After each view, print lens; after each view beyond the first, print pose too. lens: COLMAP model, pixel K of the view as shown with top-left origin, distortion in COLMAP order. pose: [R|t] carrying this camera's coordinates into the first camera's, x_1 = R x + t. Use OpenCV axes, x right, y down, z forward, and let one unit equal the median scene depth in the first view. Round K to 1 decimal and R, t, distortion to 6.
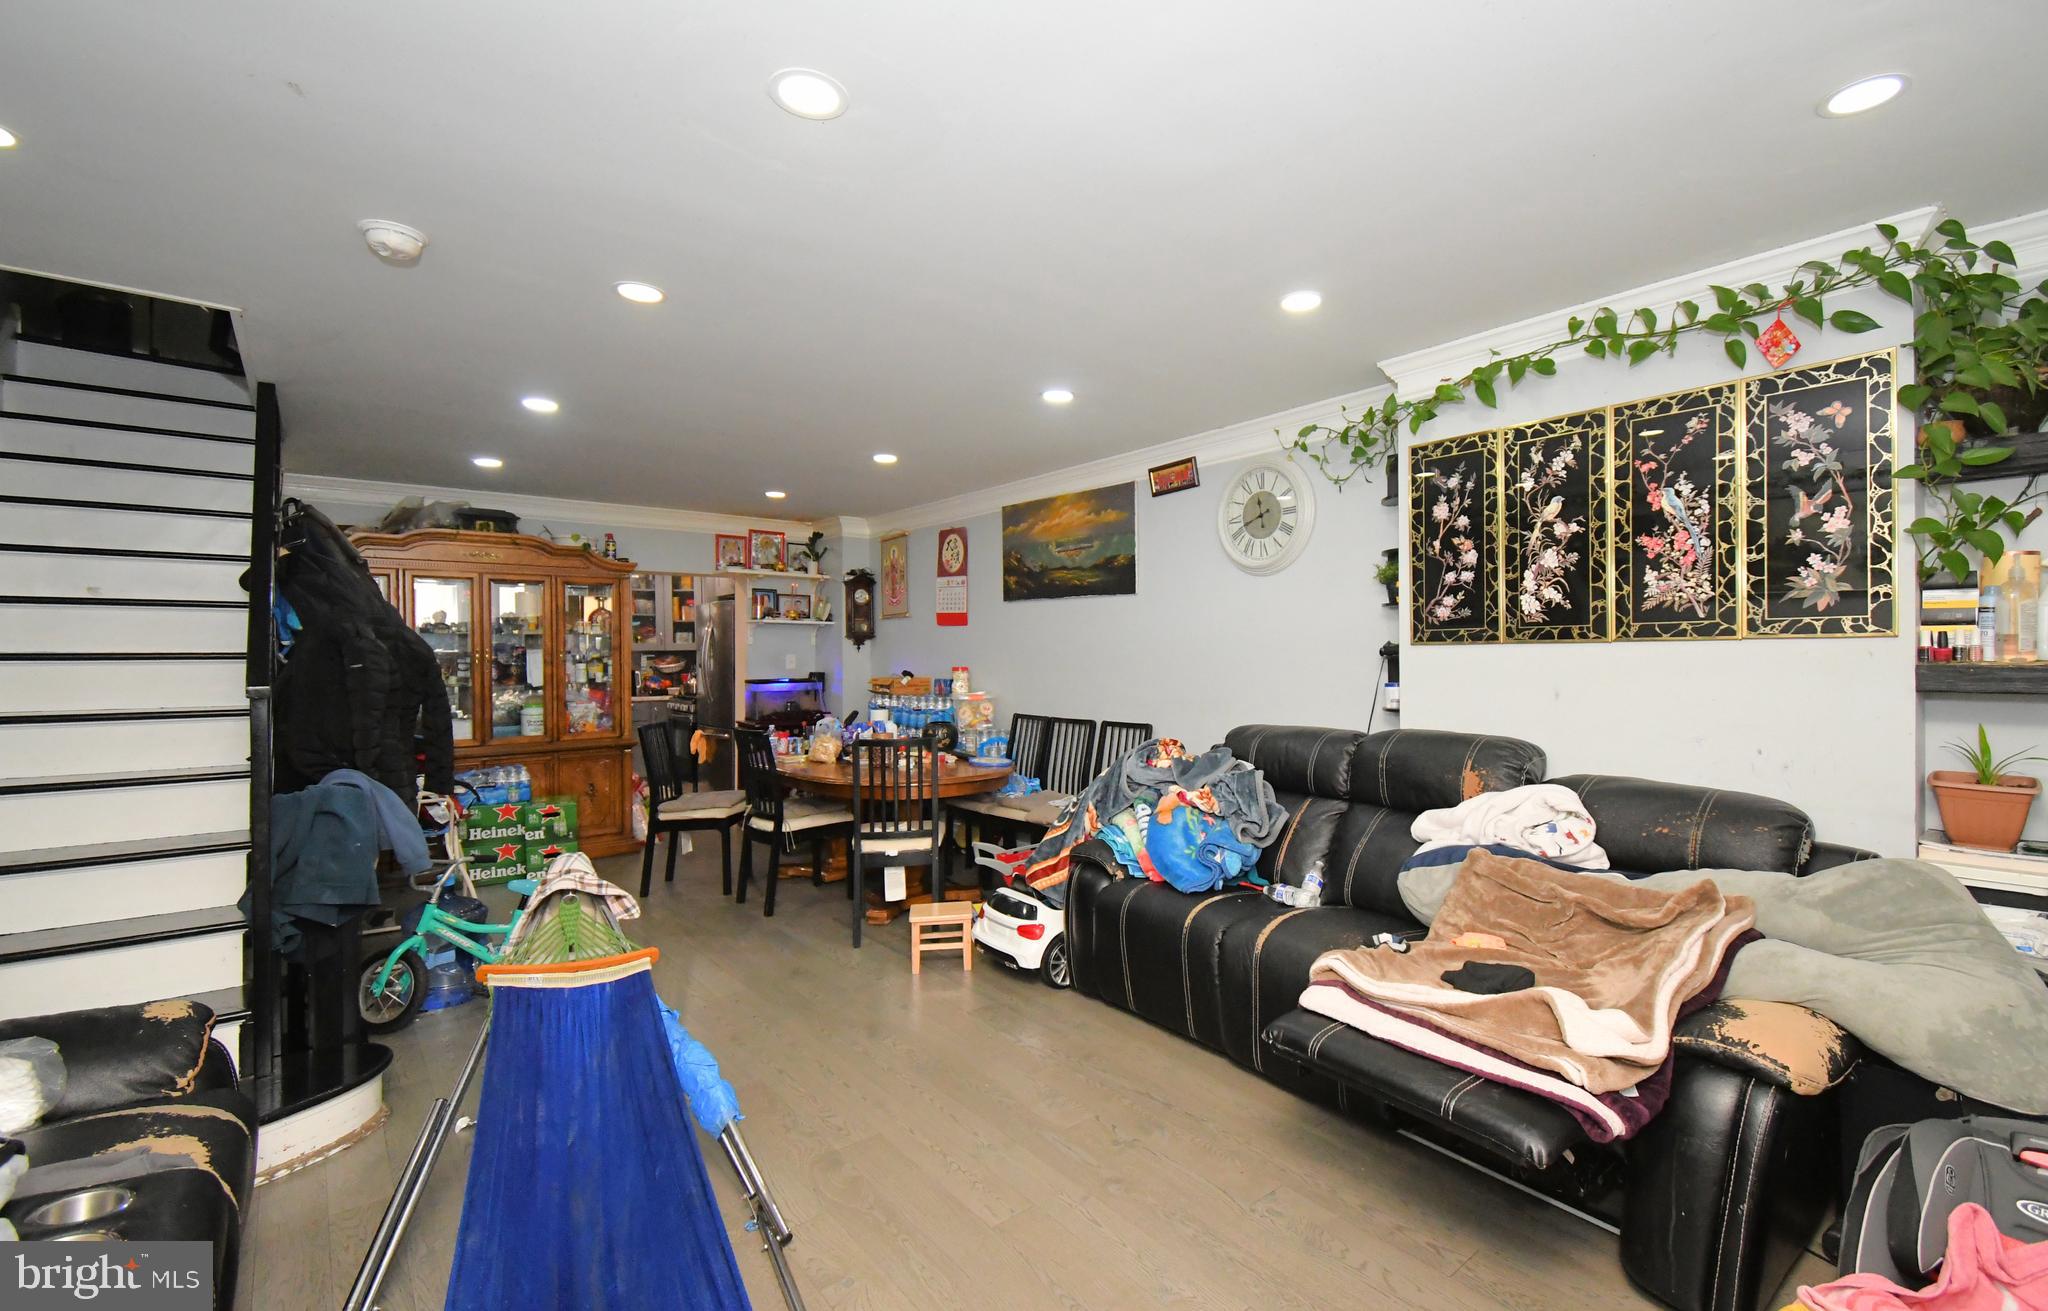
lens RADIAL K [[834.8, 0, 1081.3], [0, 834.8, 660.7], [0, 0, 1]] dist [0.001674, 0.000042]
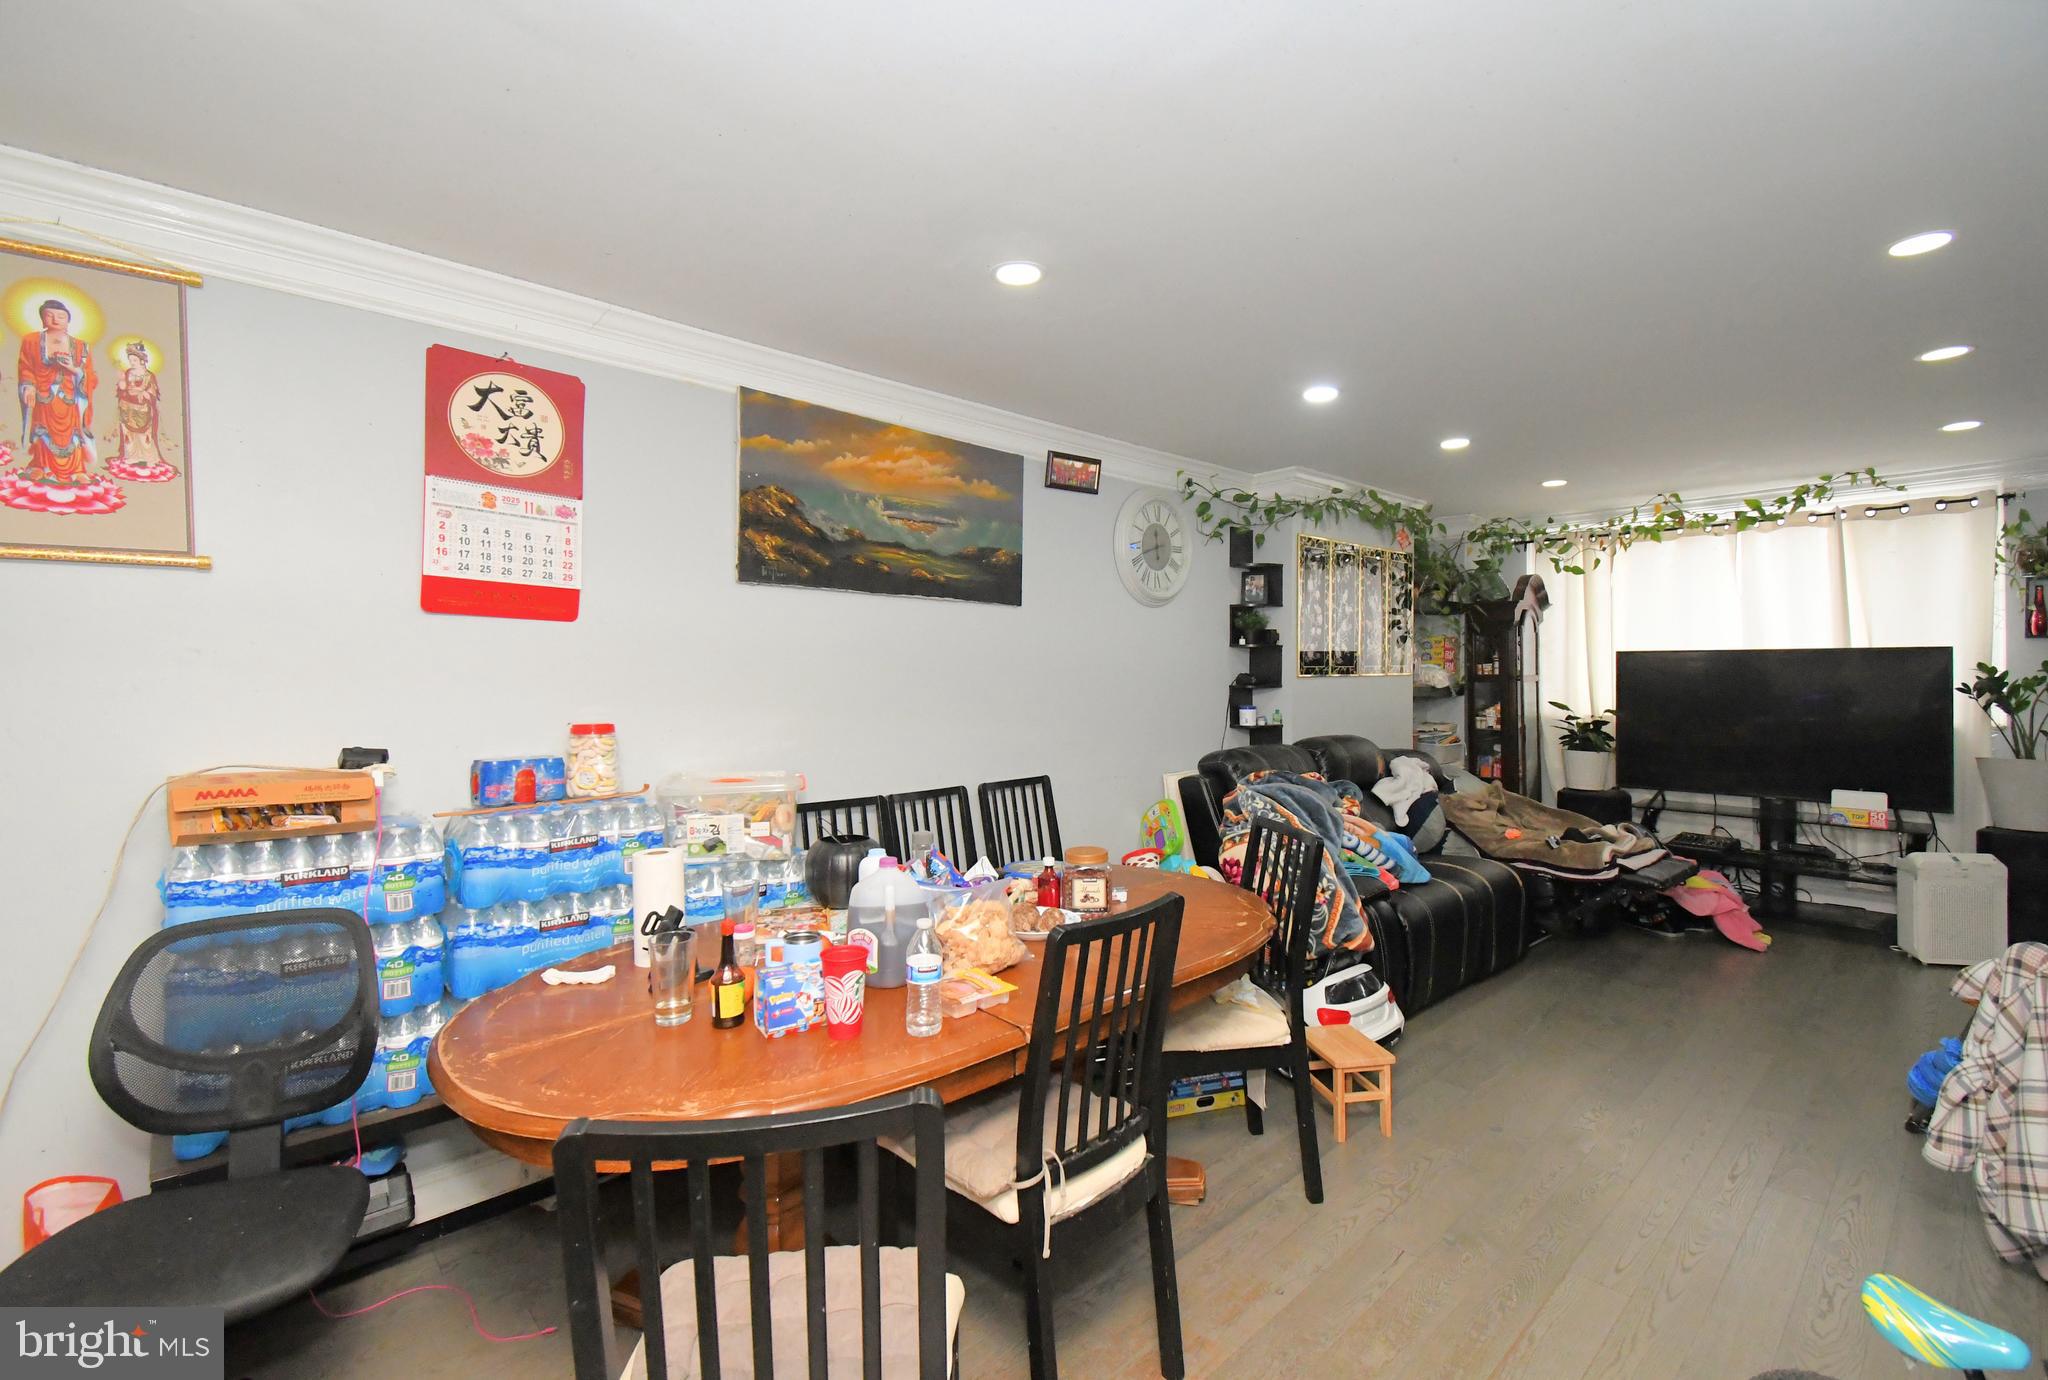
lens RADIAL K [[913.2, 0, 1032.1], [0, 913.2, 667.4], [0, 0, 1]] dist [0.040686, -0.026240]
pose [[-0.029947, 0.010229, 0.999499, -0.700326], [0.010383, 0.999897, -0.009922, -0.015463], [-0.999498, 0.010081, -0.030050, 0.940998]]
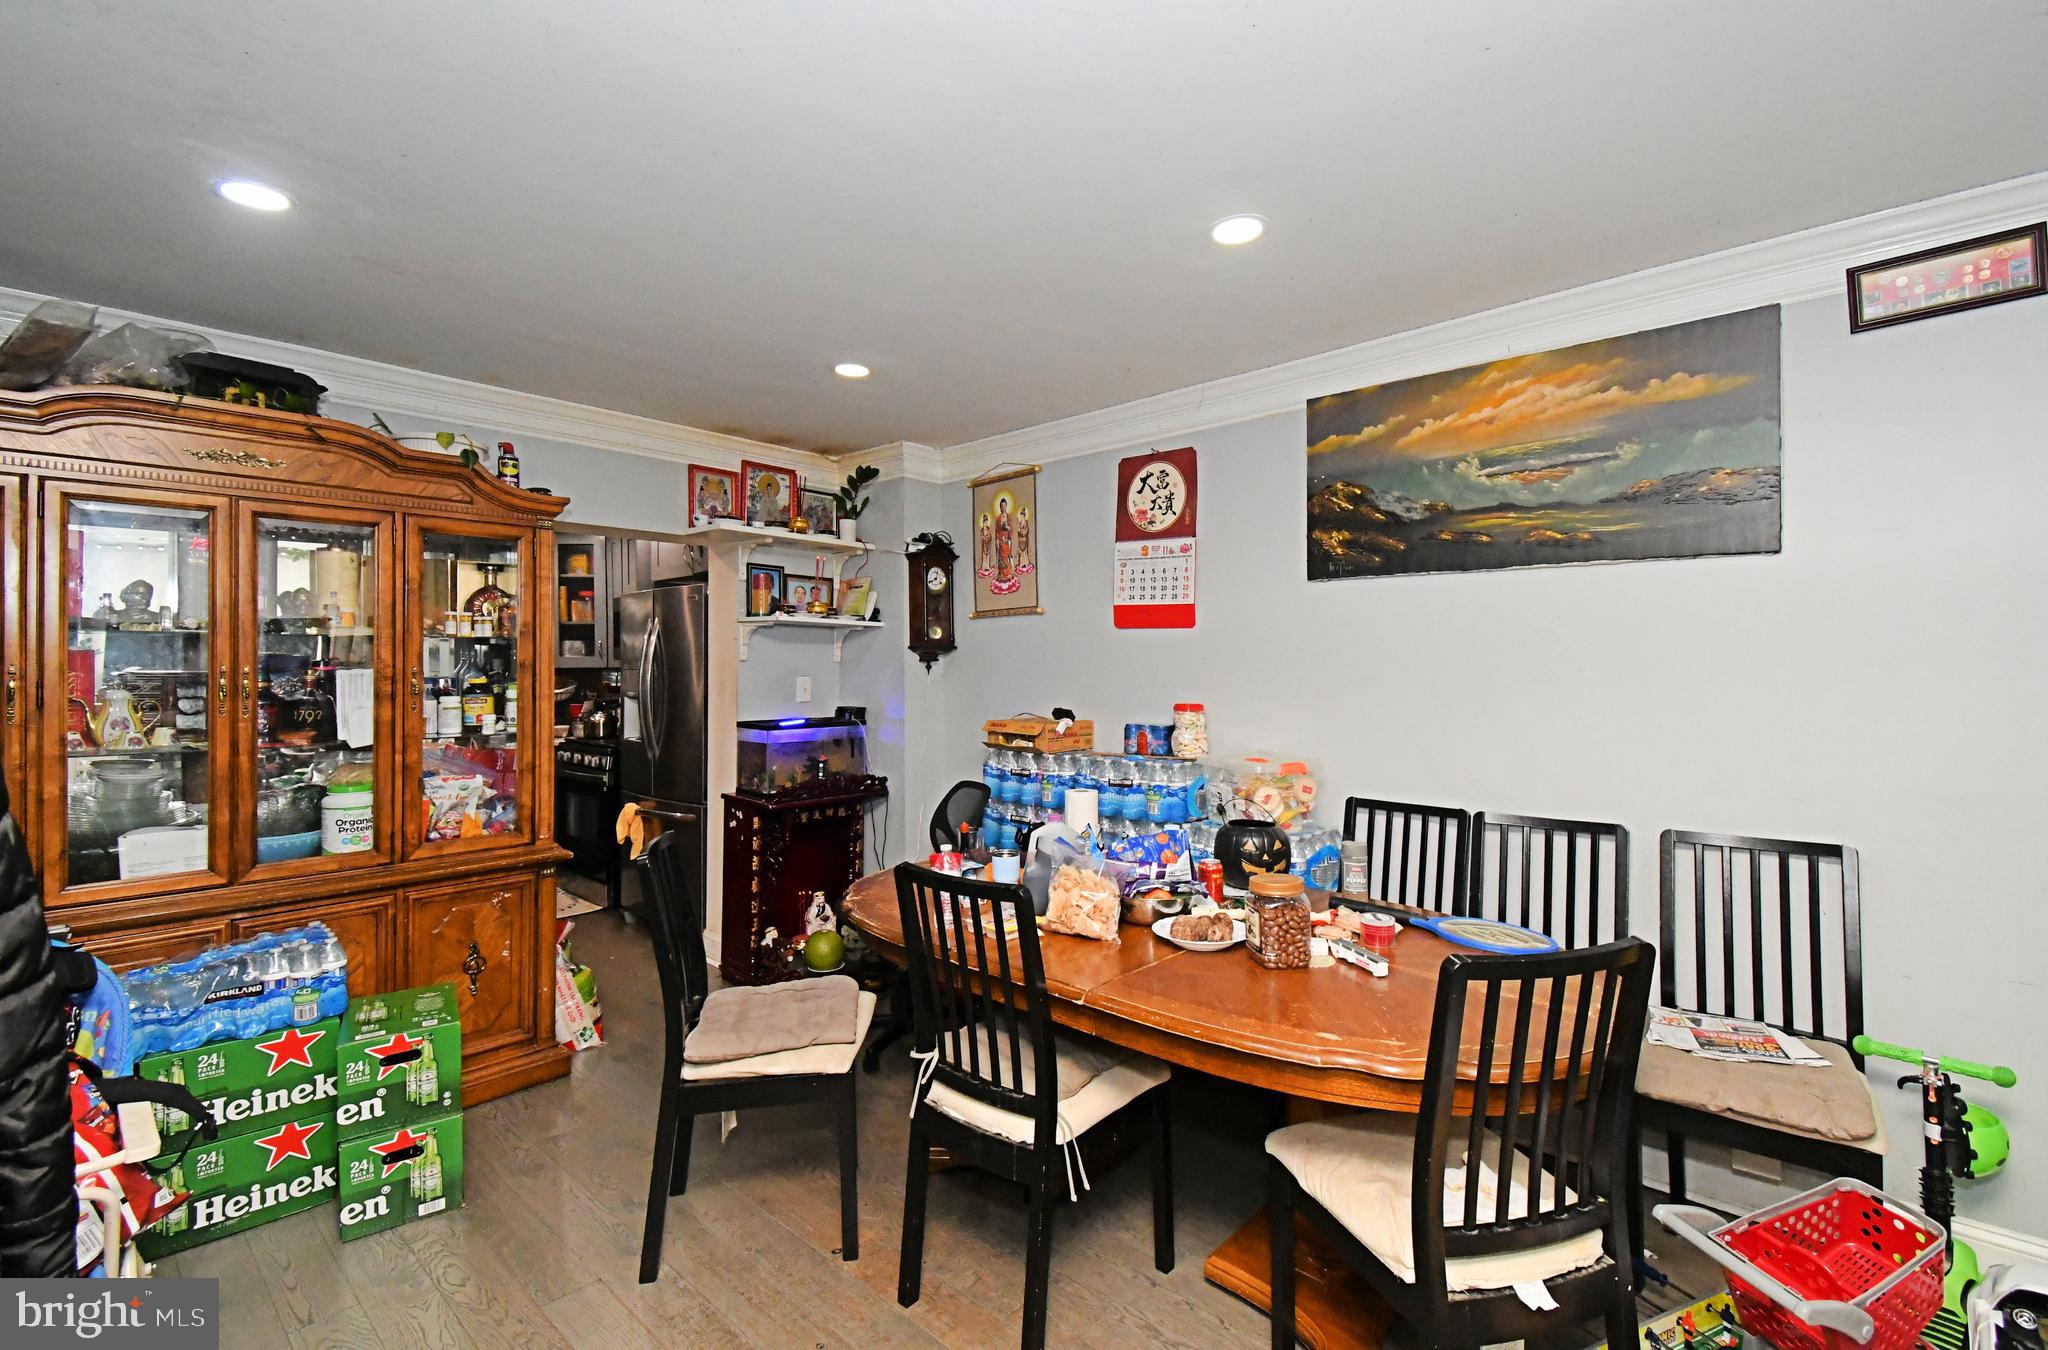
lens RADIAL K [[892.9, 0, 1013.0], [0, 892.9, 665.7], [0, 0, 1]] dist [0.040329, -0.024066]
pose [[0.996514, 0.004599, 0.083297, -0.360390], [-0.003371, 0.999884, -0.014872, -0.009438], [-0.083356, 0.014539, 0.996414, 0.506384]]
